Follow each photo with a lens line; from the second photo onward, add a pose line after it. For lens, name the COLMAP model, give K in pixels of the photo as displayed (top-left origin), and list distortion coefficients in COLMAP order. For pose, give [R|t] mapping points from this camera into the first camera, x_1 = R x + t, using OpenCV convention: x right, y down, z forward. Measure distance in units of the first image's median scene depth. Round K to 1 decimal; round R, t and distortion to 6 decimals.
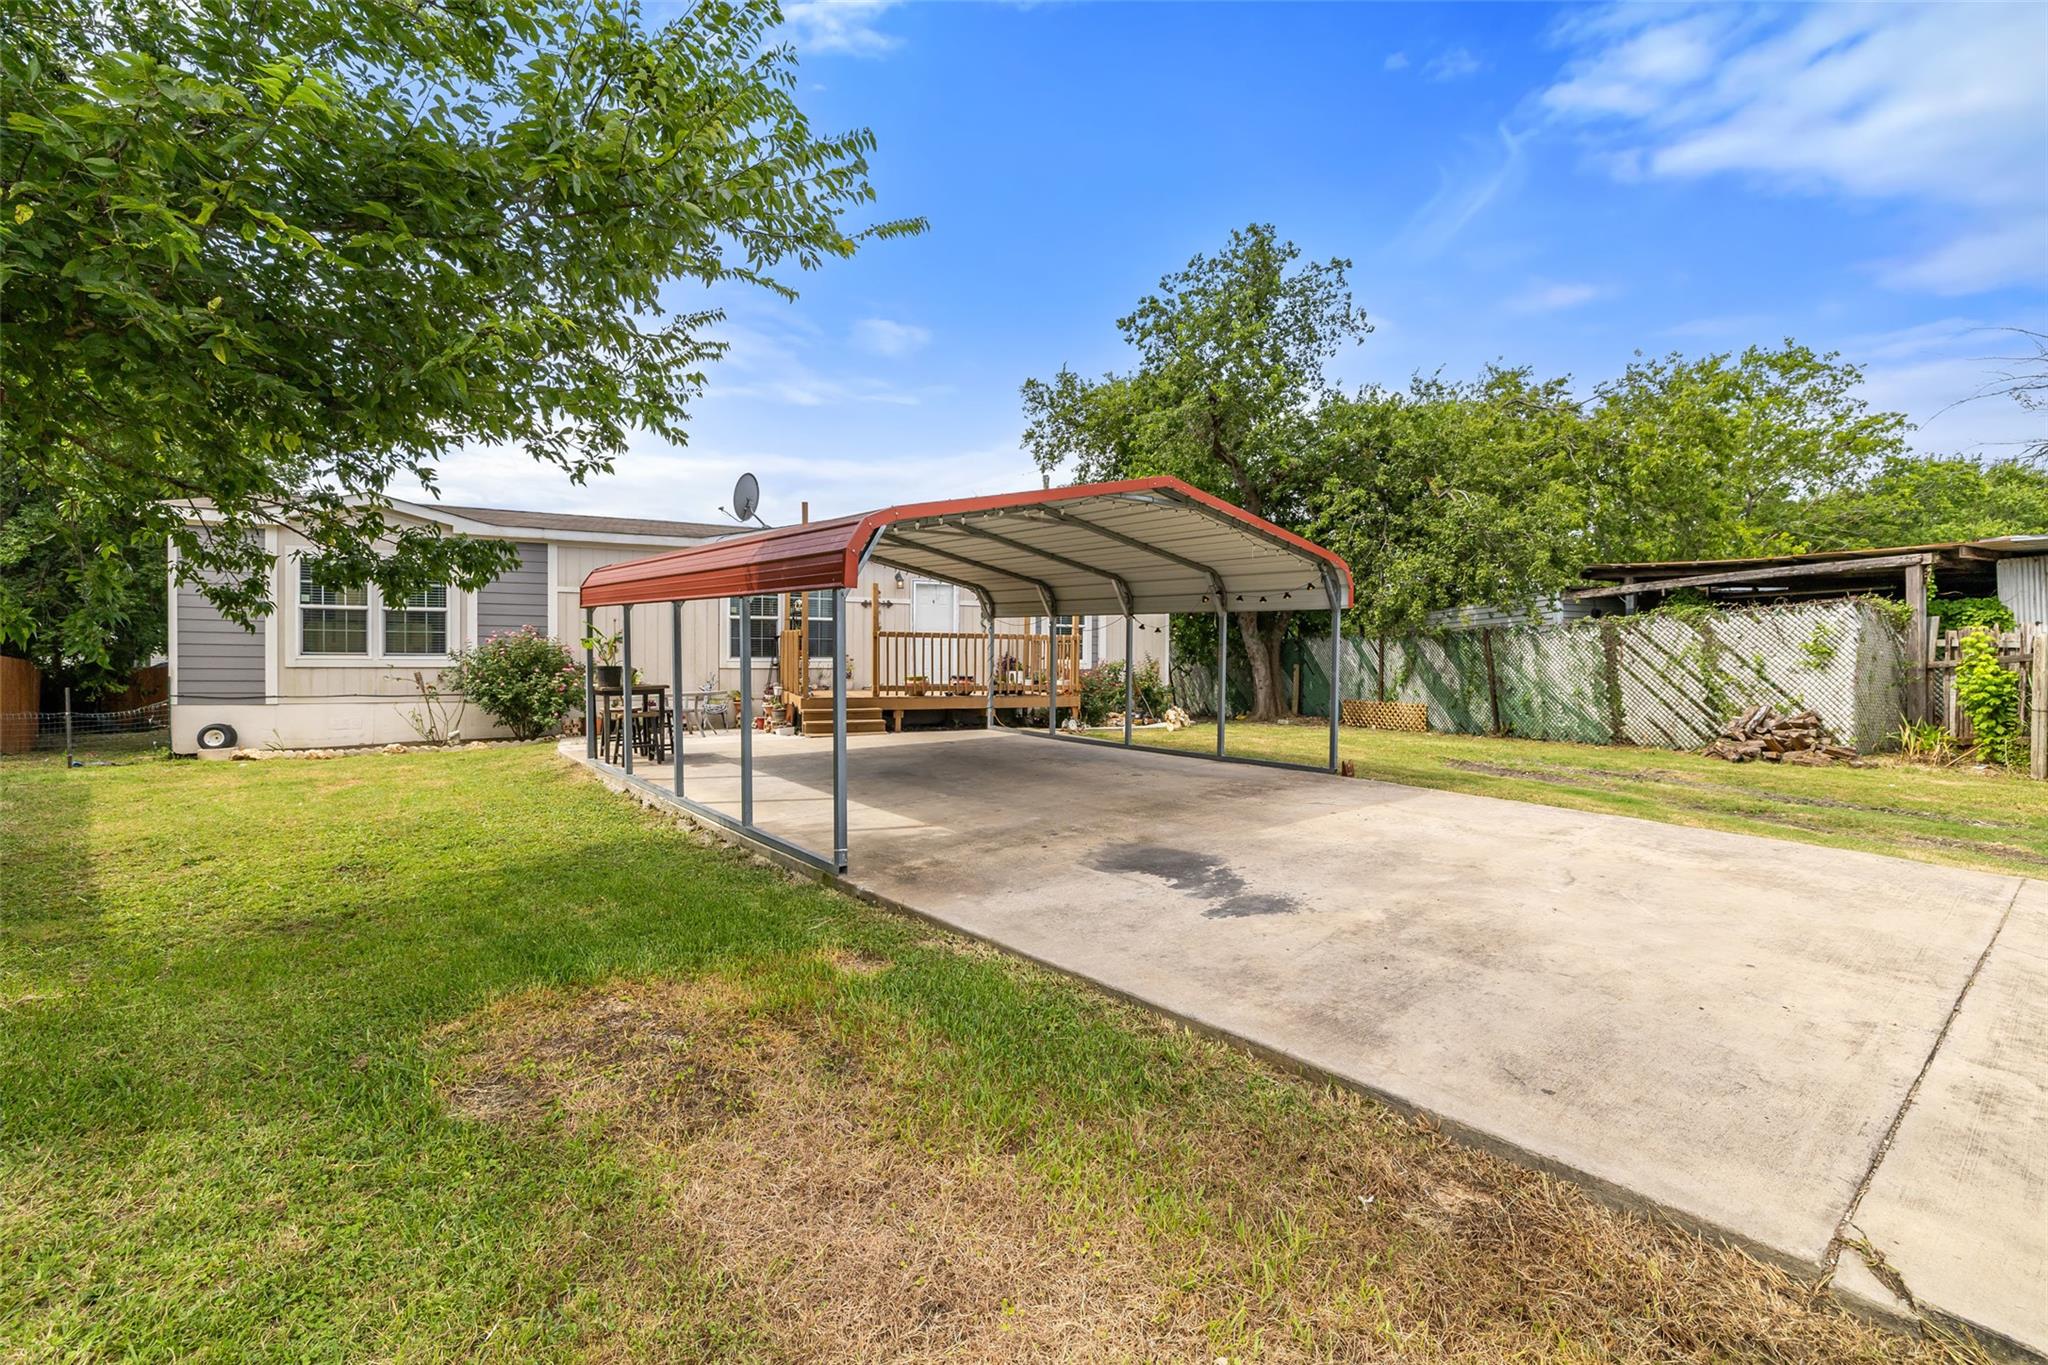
lens RADIAL K [[885.6, 0, 1008.0], [0, 885.6, 640.0], [0, 0, 1]] dist [0.000581, 0.000009]
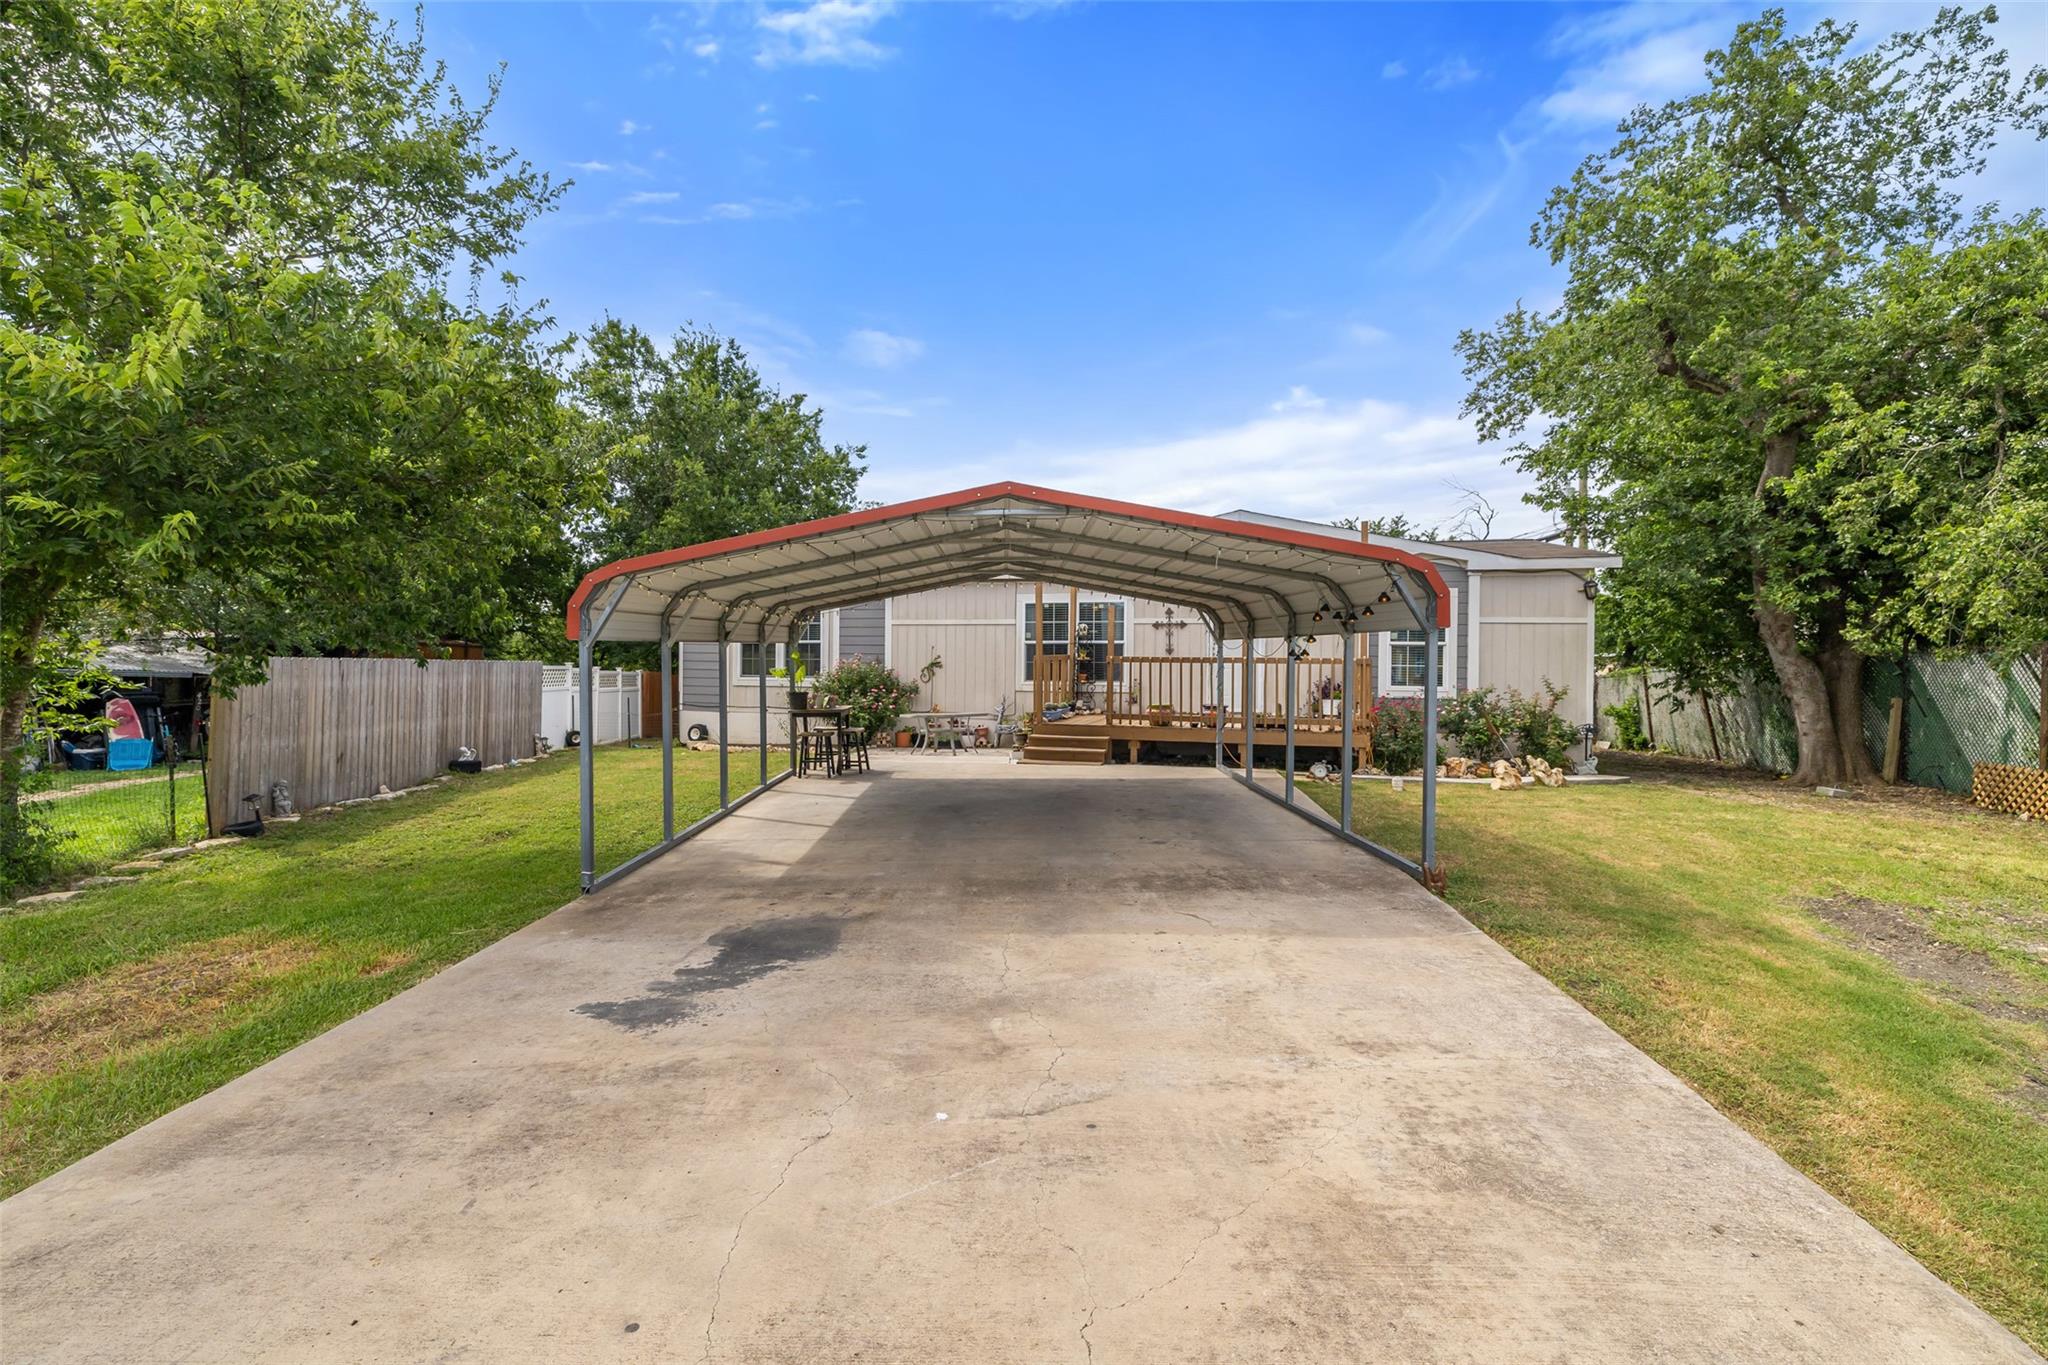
lens RADIAL K [[885.6, 0, 1008.0], [0, 885.6, 640.0], [0, 0, 1]] dist [0.000581, 0.000009]
pose [[0.752192, -0.017568, -0.658710, 0.381778], [0.010691, 0.999838, -0.014457, -0.014096], [0.658857, 0.003832, 0.752258, 0.203080]]
